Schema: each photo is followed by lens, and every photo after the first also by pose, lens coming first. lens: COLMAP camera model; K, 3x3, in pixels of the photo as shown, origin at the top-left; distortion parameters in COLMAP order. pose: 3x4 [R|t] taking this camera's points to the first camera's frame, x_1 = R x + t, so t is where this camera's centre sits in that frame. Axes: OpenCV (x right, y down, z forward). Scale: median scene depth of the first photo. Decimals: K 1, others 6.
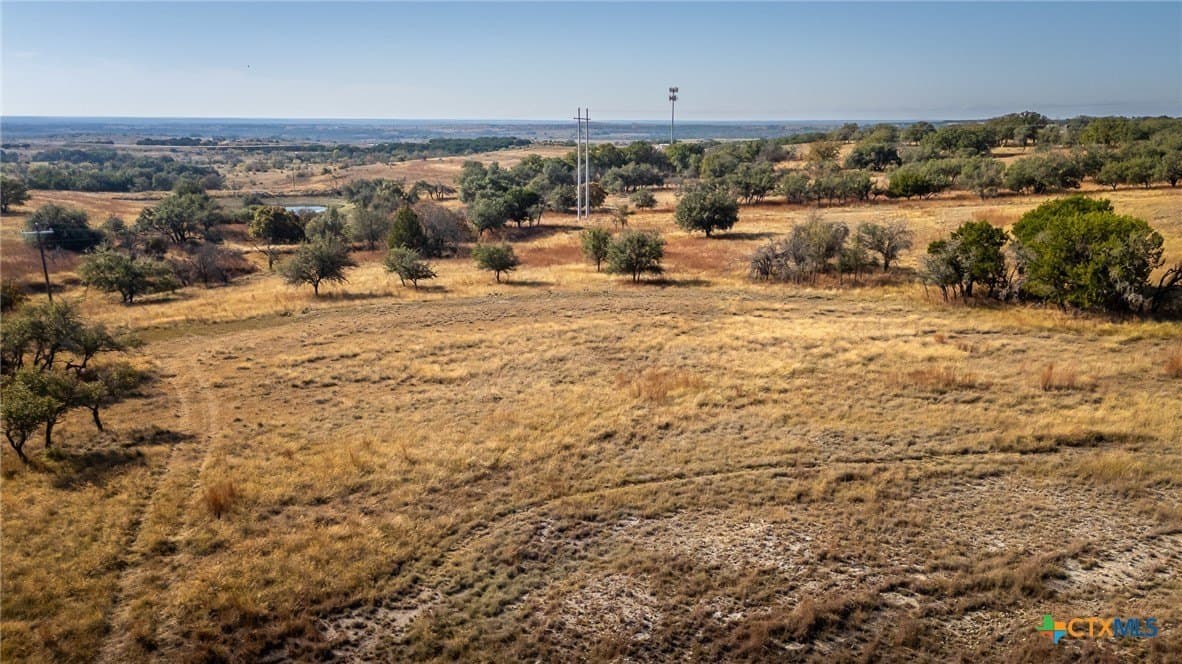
lens RADIAL K [[879.4, 0, 591.0], [0, 879.4, 332.0], [0, 0, 1]] dist [0.100420, -0.133633]
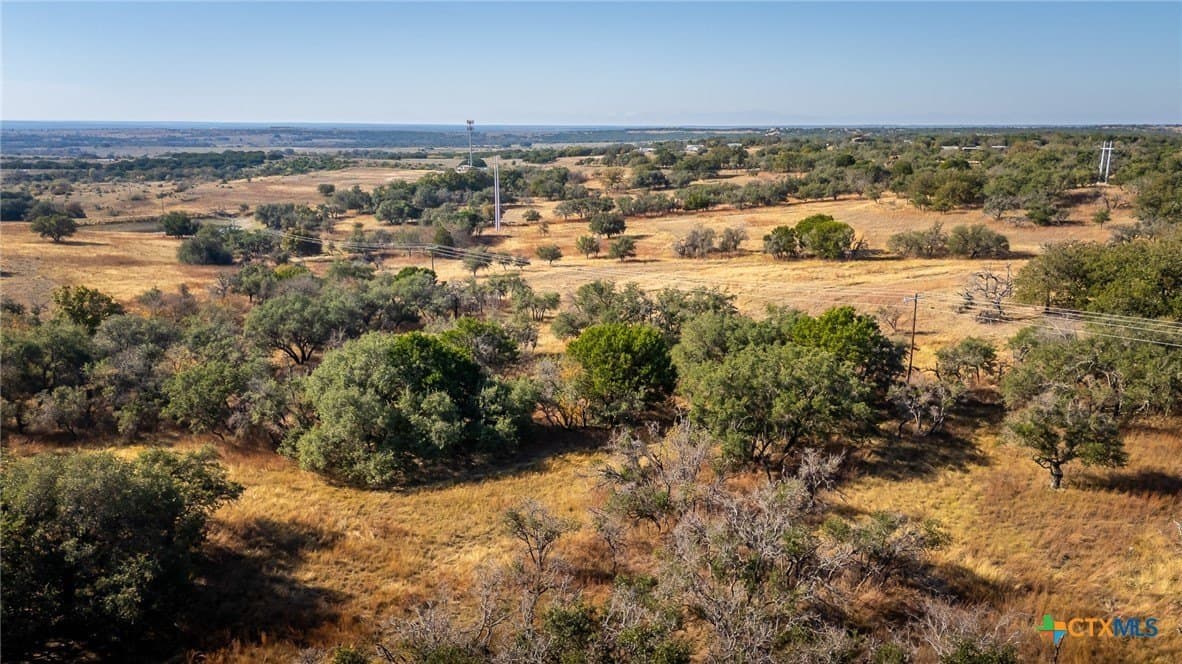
lens RADIAL K [[879.4, 0, 591.0], [0, 879.4, 332.0], [0, 0, 1]] dist [0.100420, -0.133633]
pose [[0.941859, -0.077320, 0.326992, -0.472397], [0.078170, 0.996884, 0.010562, 0.051490], [-0.326789, 0.015613, 0.944968, -0.590504]]
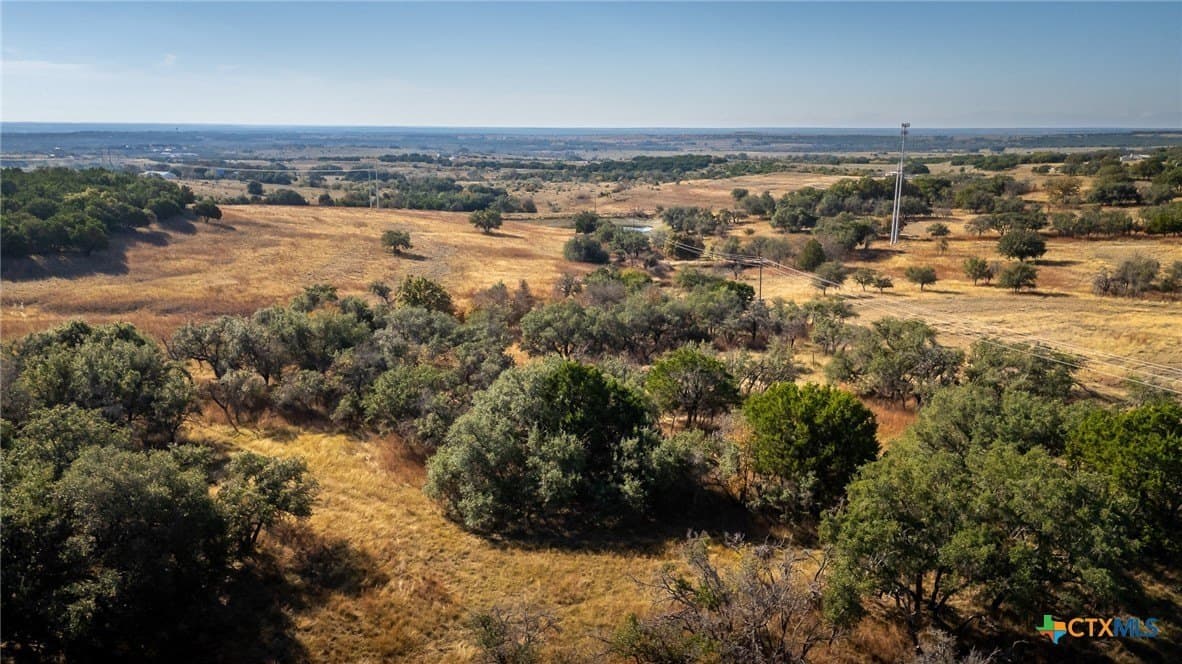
lens RADIAL K [[879.4, 0, 591.0], [0, 879.4, 332.0], [0, 0, 1]] dist [0.100420, -0.133633]
pose [[0.987623, 0.036693, -0.152493, -0.328888], [-0.037793, 0.999276, -0.004323, 0.036108], [0.152224, 0.010033, 0.988295, -0.520946]]
